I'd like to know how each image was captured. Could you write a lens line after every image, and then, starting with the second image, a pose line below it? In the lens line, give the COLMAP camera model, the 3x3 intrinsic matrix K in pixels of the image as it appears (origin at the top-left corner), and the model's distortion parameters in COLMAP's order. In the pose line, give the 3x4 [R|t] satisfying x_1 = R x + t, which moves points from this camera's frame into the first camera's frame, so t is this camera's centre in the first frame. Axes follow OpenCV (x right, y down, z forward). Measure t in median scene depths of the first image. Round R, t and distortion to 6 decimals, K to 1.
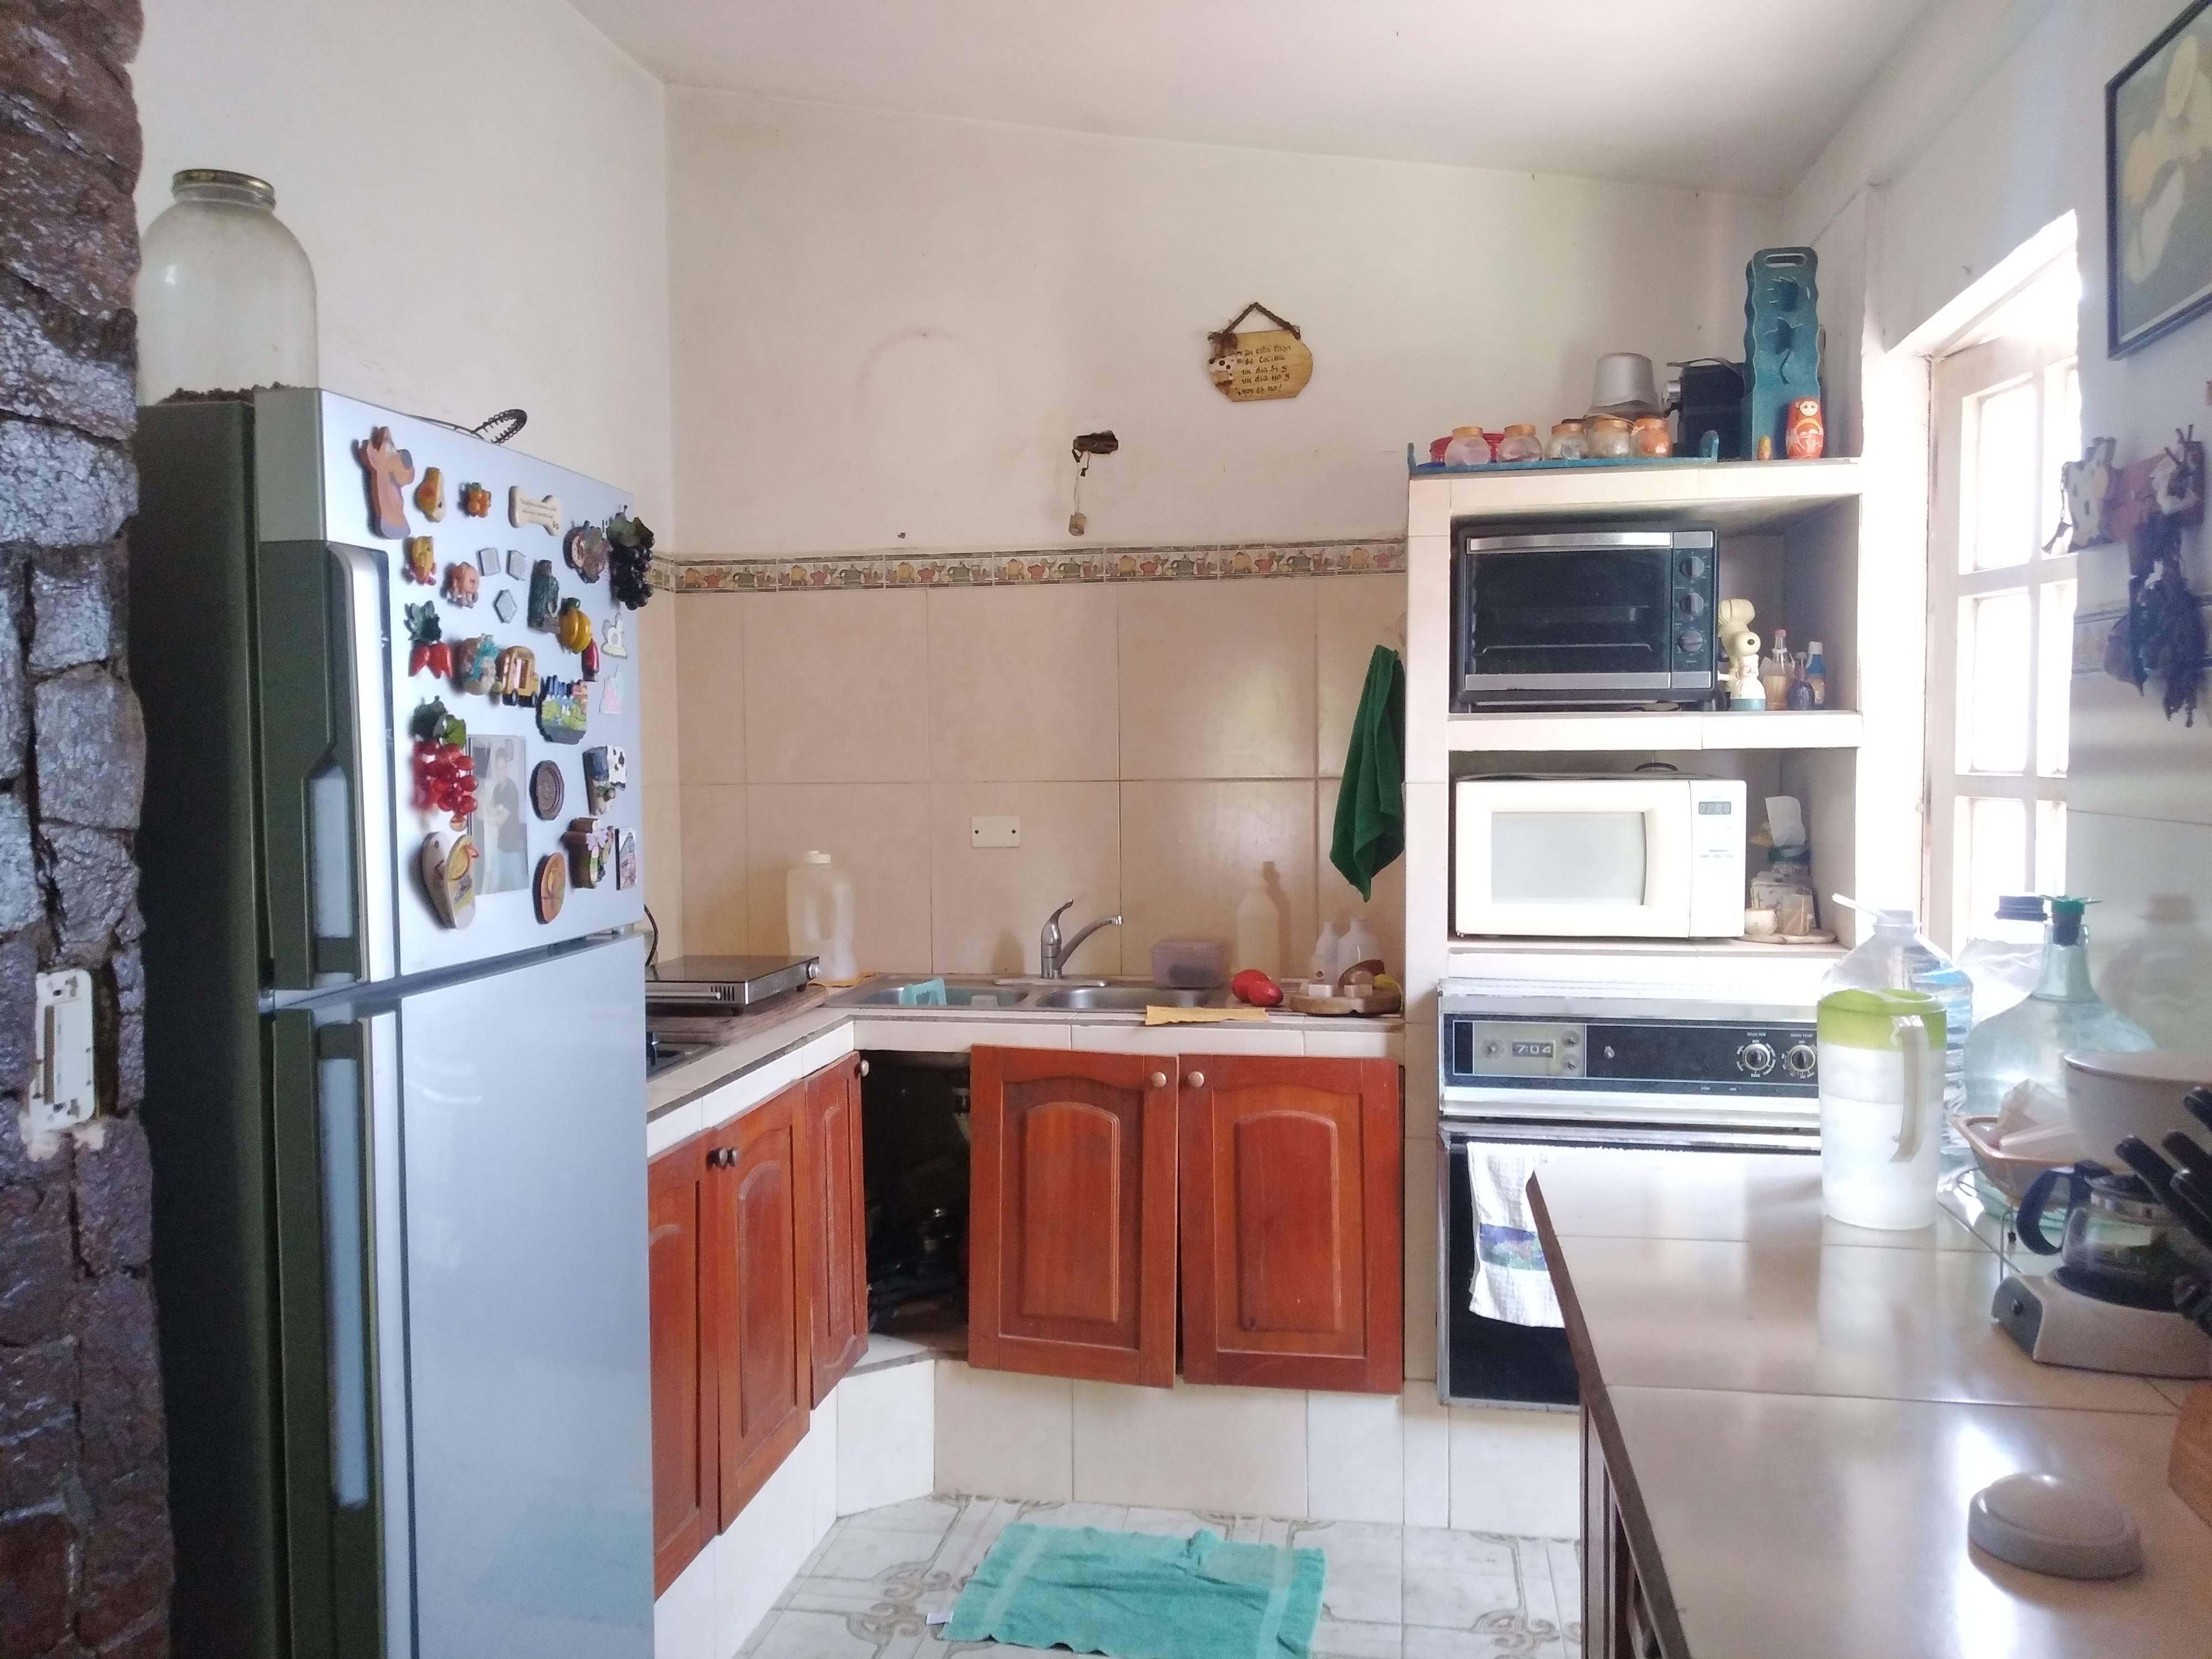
lens RADIAL K [[1702.3, 0, 1106.0], [0, 1702.3, 829.5], [0, 0, 1]] dist [0.078097, -0.158112]
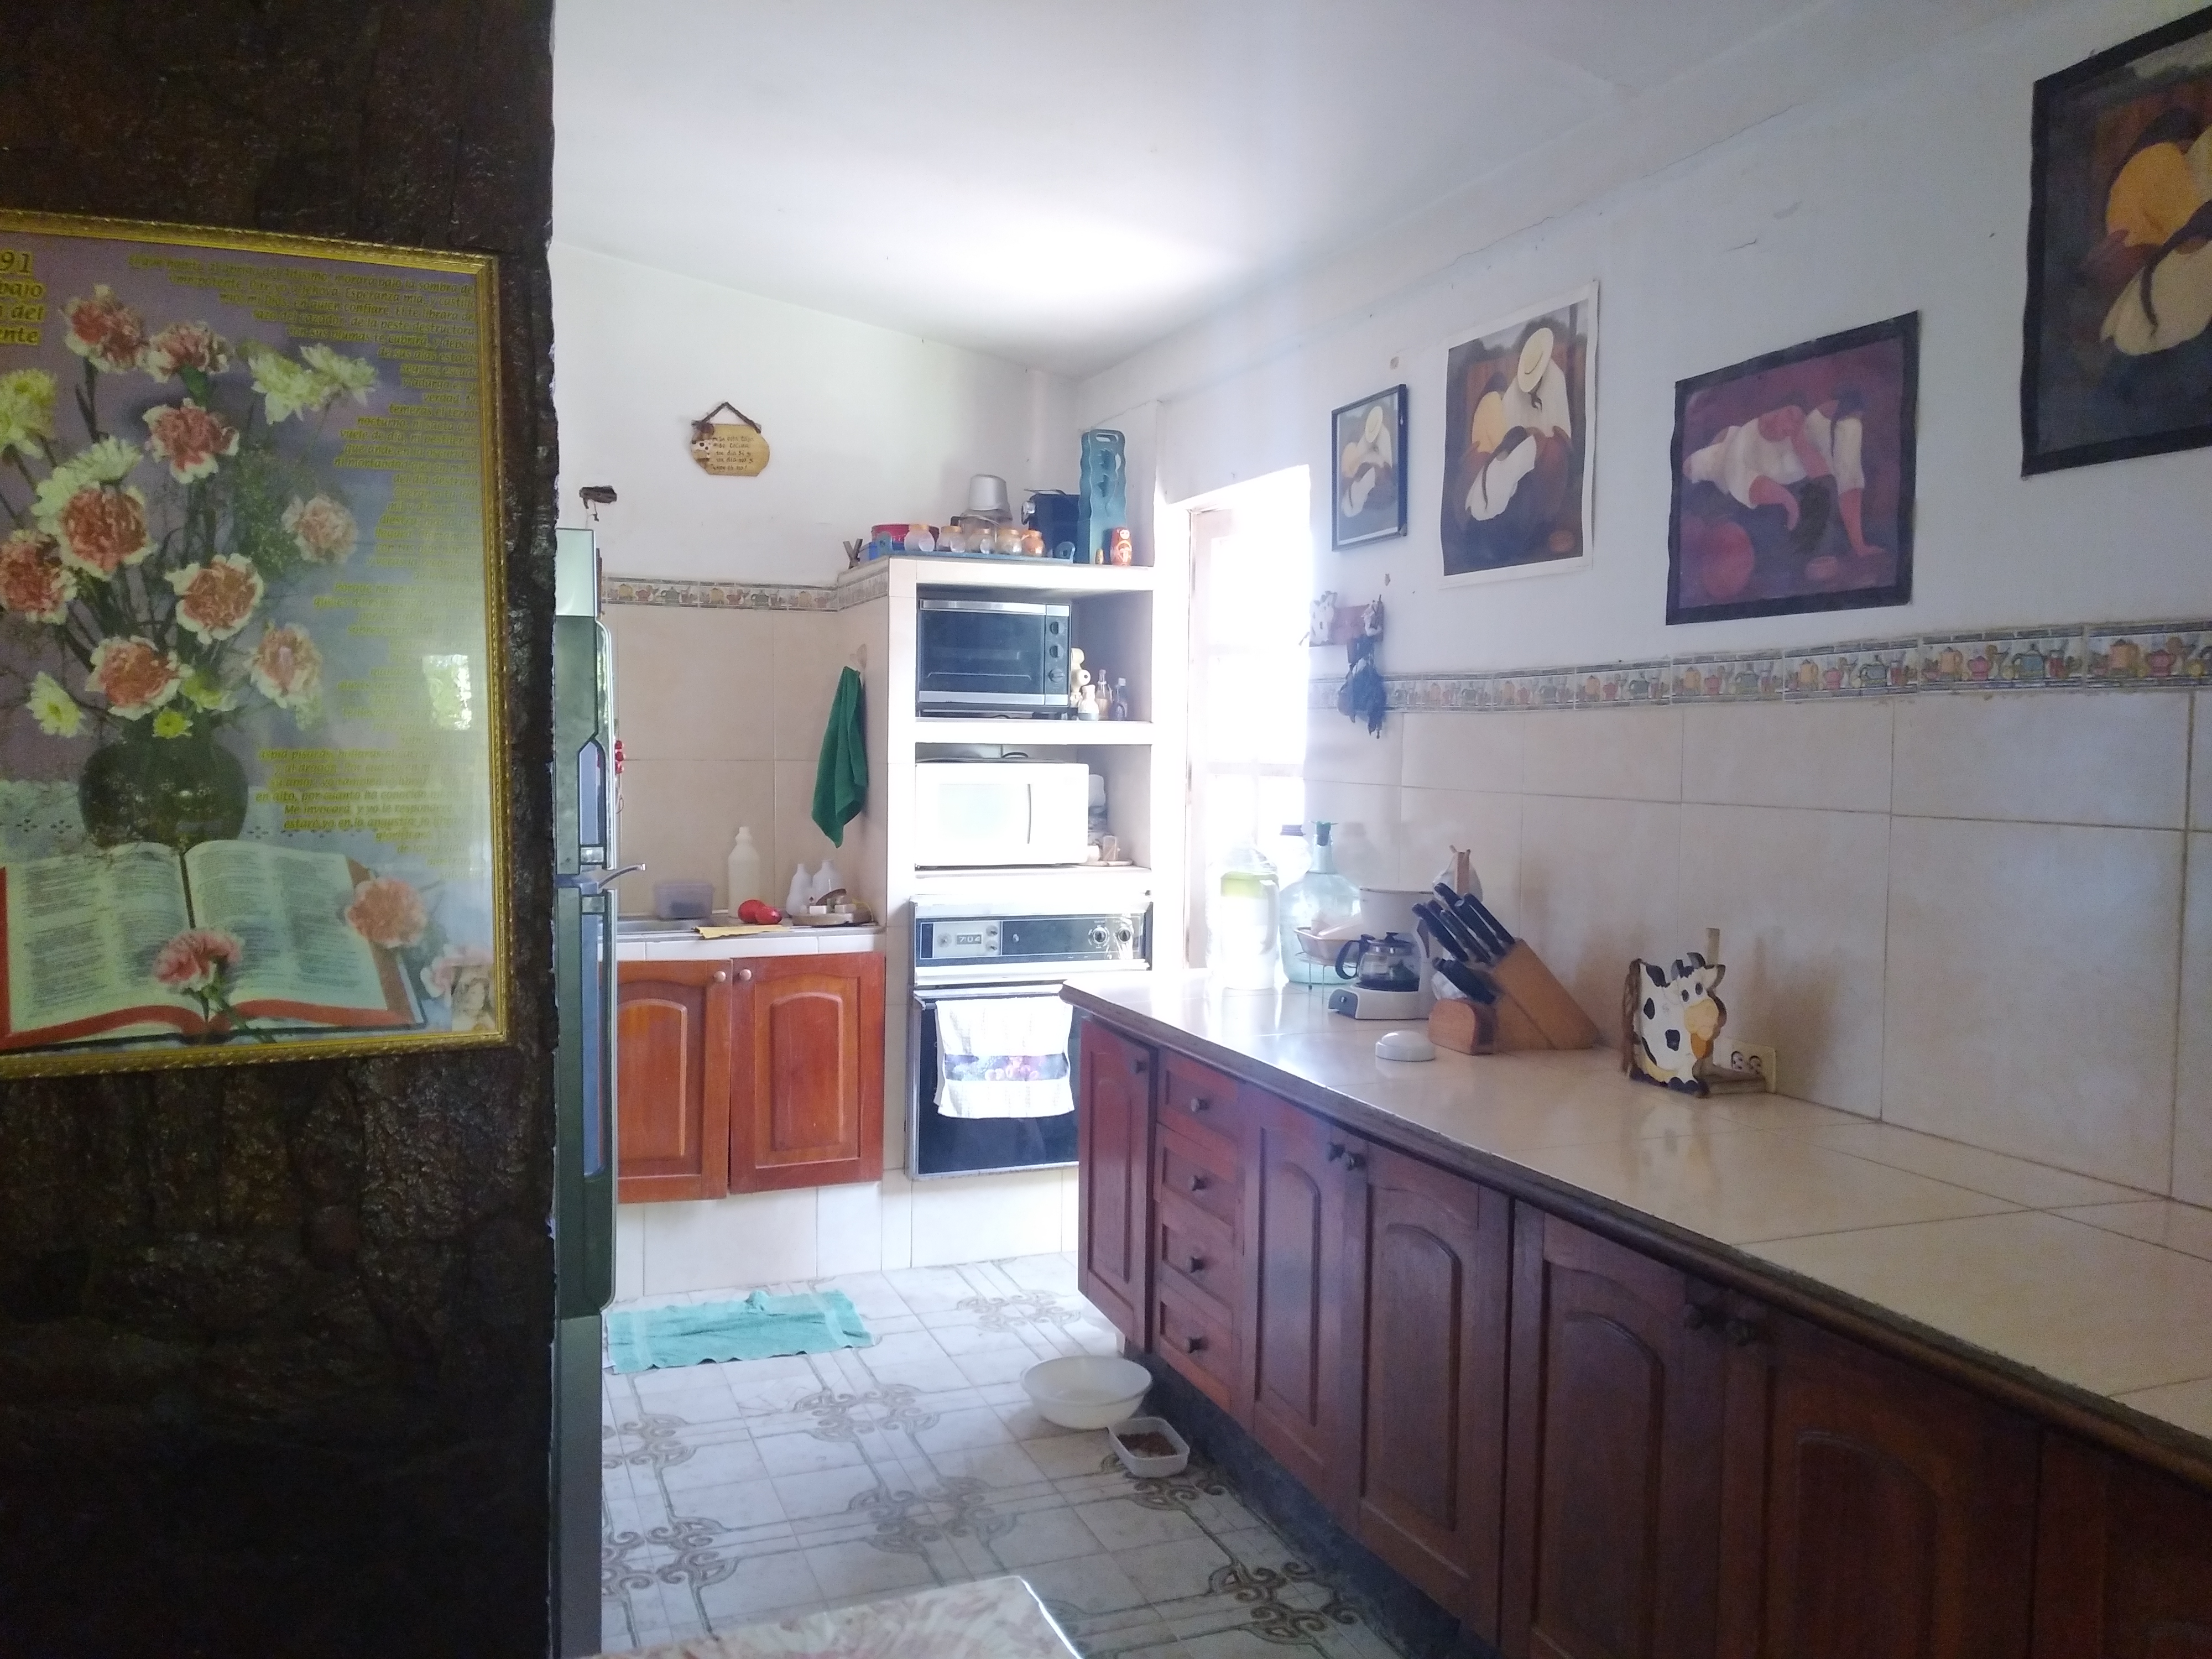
lens RADIAL K [[1702.3, 0, 1106.0], [0, 1702.3, 829.5], [0, 0, 1]] dist [0.078097, -0.158112]
pose [[0.855124, -0.010991, 0.518306, -0.421476], [0.006532, 0.999924, 0.010427, 0.015312], [-0.518382, -0.005531, 0.855131, -0.350273]]
